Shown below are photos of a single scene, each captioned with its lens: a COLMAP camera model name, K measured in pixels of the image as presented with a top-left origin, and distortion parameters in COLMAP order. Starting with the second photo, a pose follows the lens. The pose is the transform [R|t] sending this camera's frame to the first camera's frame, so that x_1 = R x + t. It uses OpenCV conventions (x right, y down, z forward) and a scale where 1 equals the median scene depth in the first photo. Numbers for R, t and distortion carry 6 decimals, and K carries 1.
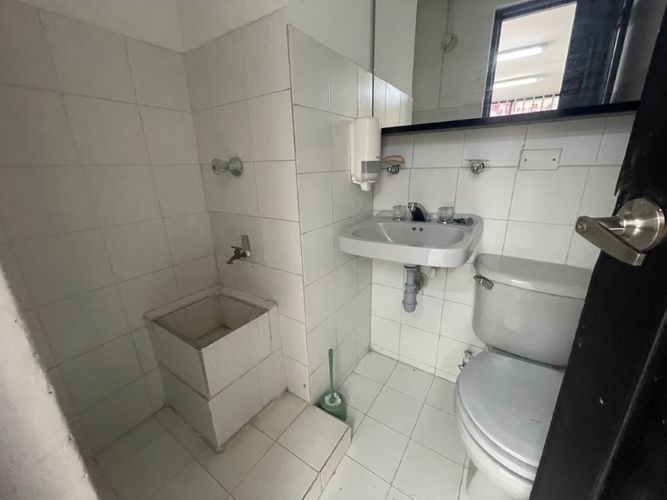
lens RADIAL K [[266.3, 0, 336.5], [0, 266.3, 252.1], [0, 0, 1]] dist [-0.000777, -0.000056]
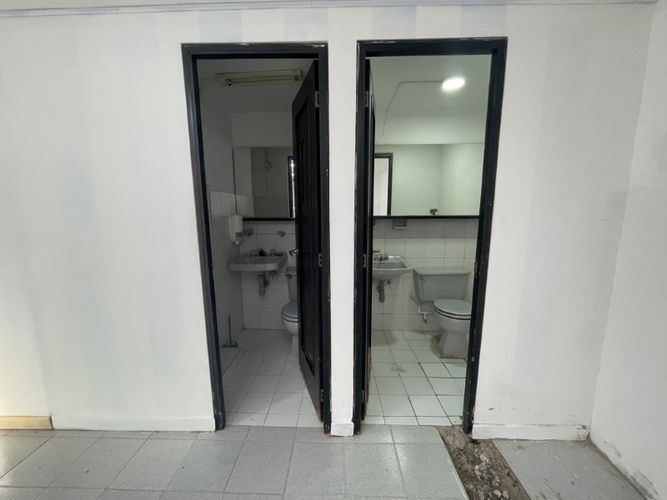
lens RADIAL K [[266.3, 0, 336.5], [0, 266.3, 252.1], [0, 0, 1]] dist [-0.000777, -0.000056]
pose [[0.844224, -0.062318, 0.532355, -0.394190], [0.145637, 0.982521, -0.115942, 0.223131], [-0.515824, 0.175412, 0.838544, -1.337460]]
